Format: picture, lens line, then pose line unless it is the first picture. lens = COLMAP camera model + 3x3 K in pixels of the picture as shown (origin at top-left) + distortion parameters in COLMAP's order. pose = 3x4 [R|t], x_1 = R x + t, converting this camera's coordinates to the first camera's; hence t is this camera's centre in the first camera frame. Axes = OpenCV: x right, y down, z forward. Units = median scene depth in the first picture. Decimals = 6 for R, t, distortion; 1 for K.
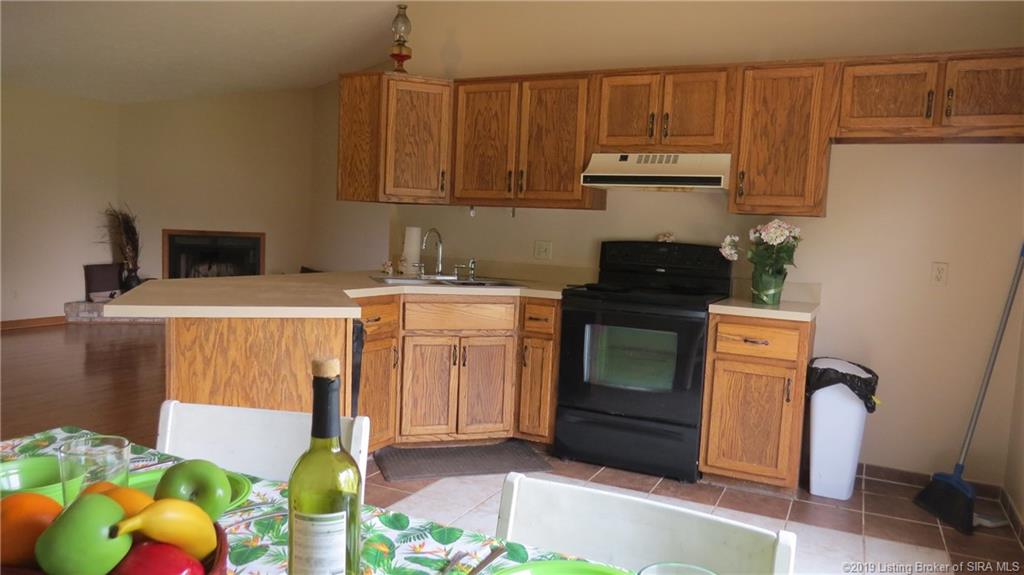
lens RADIAL K [[730.2, 0, 512.0], [0, 730.2, 287.5], [0, 0, 1]] dist [-0.014225, -0.002996]
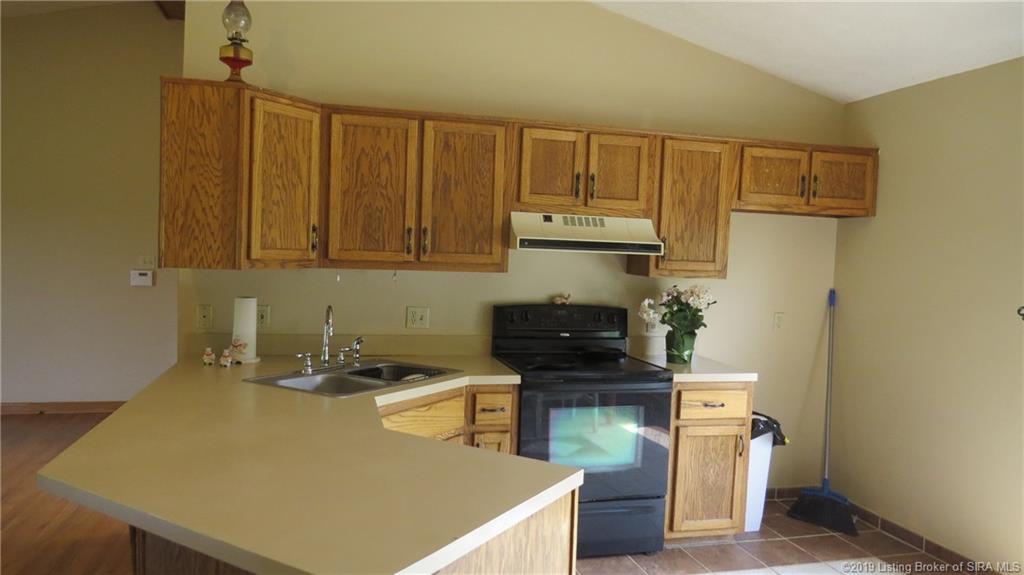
lens RADIAL K [[730.2, 0, 512.0], [0, 730.2, 287.5], [0, 0, 1]] dist [-0.014225, -0.002996]
pose [[0.759187, -0.053448, 0.648674, -0.483388], [0.049805, 0.998471, 0.023980, -0.116227], [-0.648964, 0.014102, 0.760689, 0.336147]]
